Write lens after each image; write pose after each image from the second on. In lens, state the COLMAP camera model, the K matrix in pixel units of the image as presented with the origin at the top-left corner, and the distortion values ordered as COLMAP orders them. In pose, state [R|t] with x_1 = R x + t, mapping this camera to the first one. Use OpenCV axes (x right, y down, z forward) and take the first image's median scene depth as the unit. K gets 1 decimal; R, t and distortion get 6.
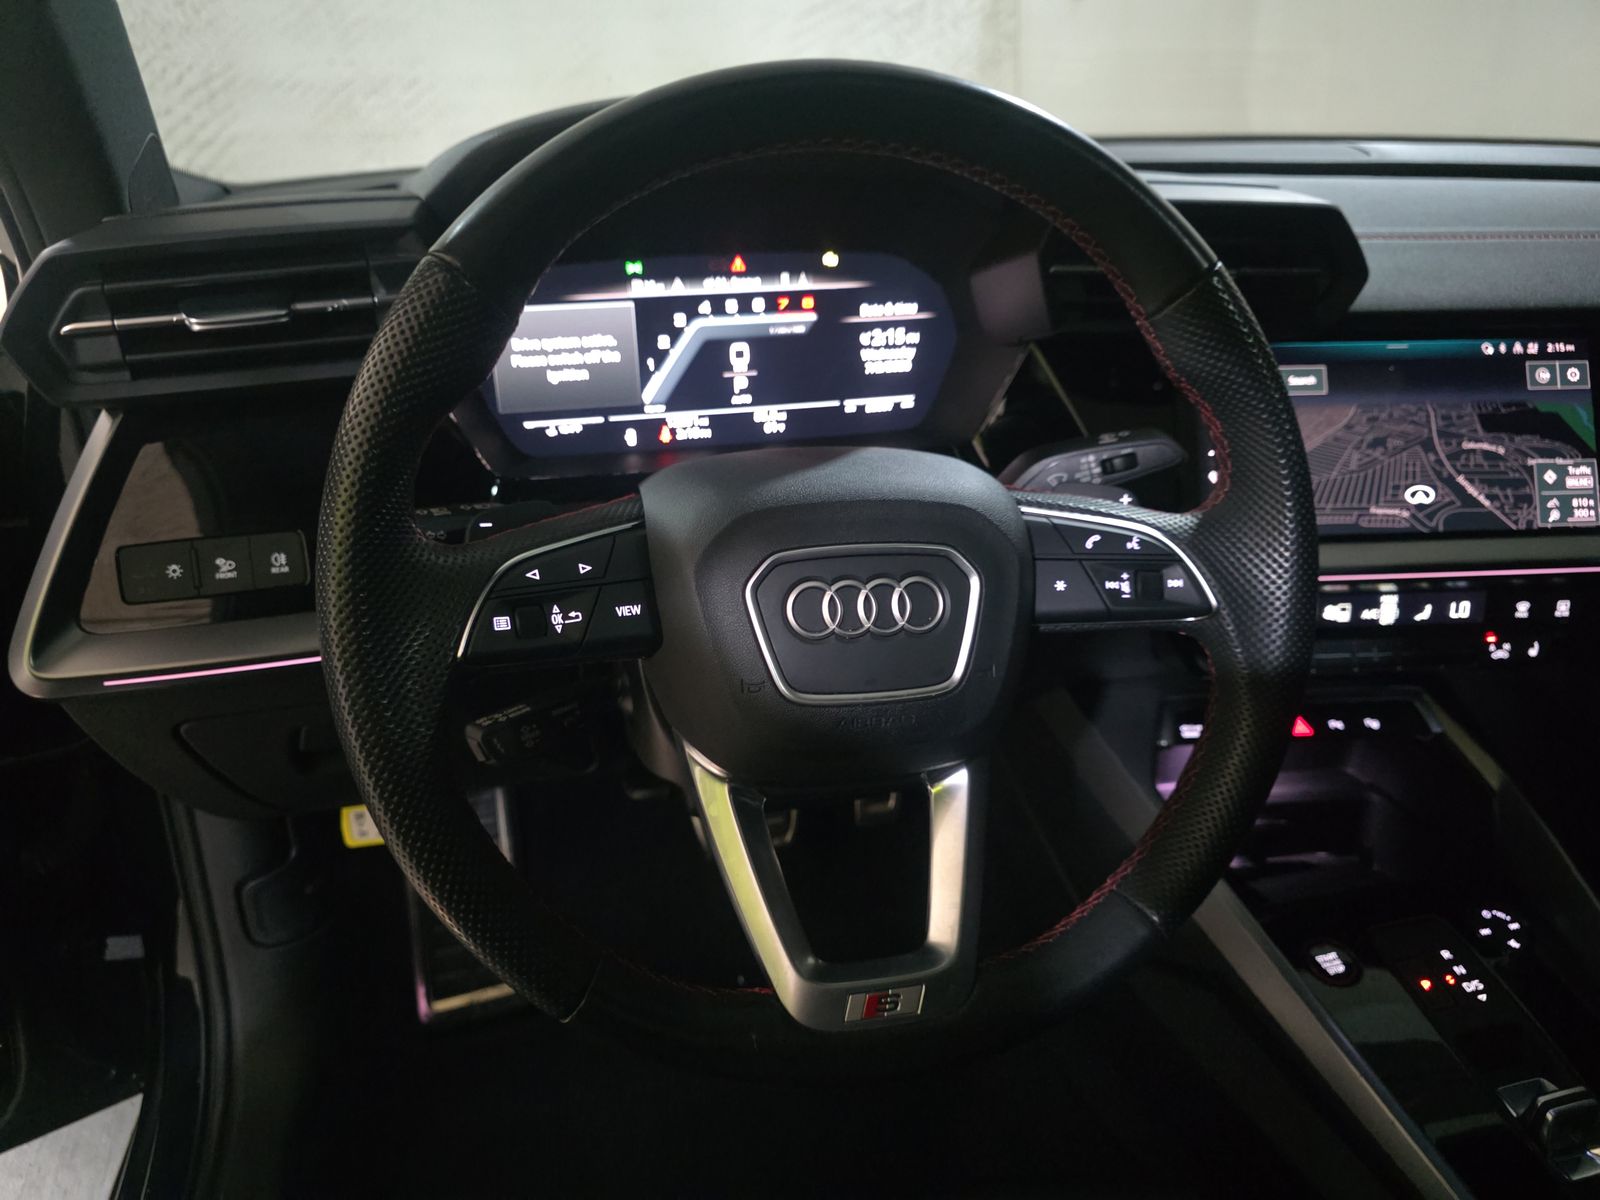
lens RADIAL K [[1068.8, 0, 800.5], [0, 1068.8, 632.3], [0, 0, 1]] dist [0.053435, -0.078636]
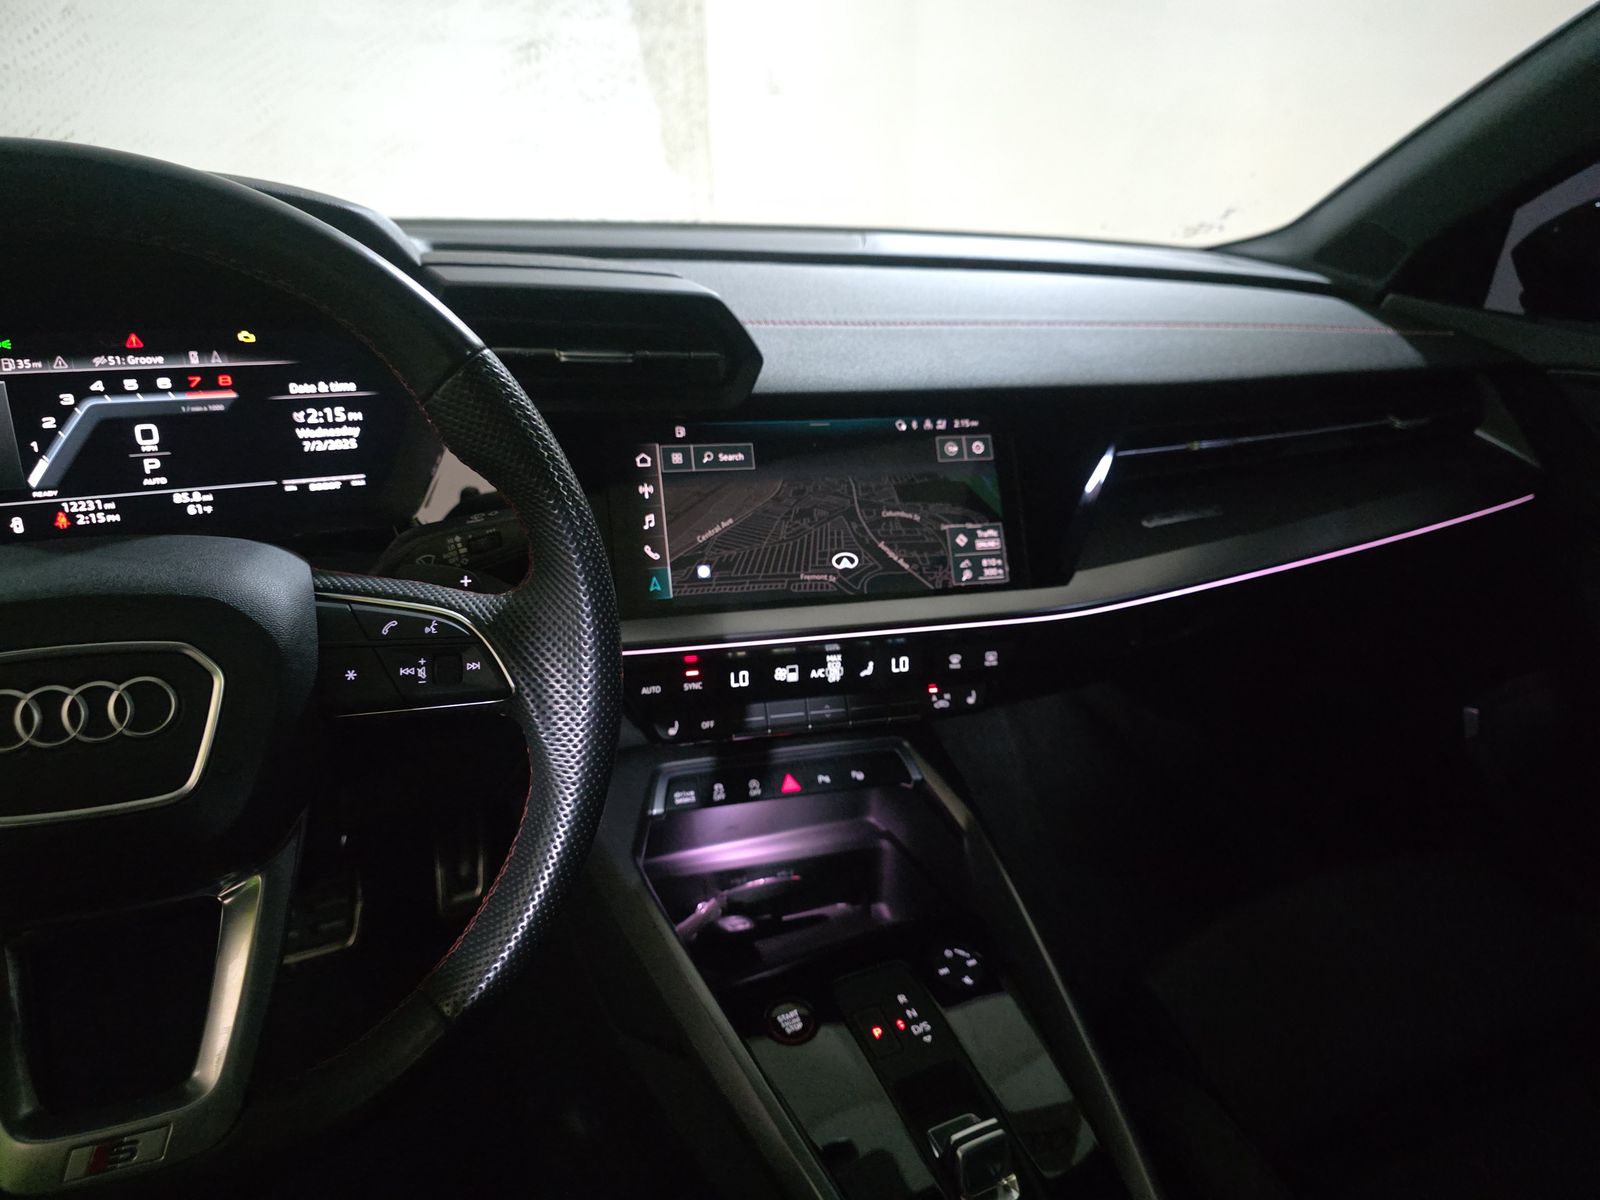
lens RADIAL K [[1078.6, 0, 768.9], [0, 1078.6, 598.4], [0, 0, 1]] dist [0.023019, -0.027817]
pose [[0.975785, -0.039820, 0.215078, 0.266435], [0.058782, 0.994856, -0.082501, -0.006265], [-0.210686, 0.093146, 0.973106, -0.023291]]
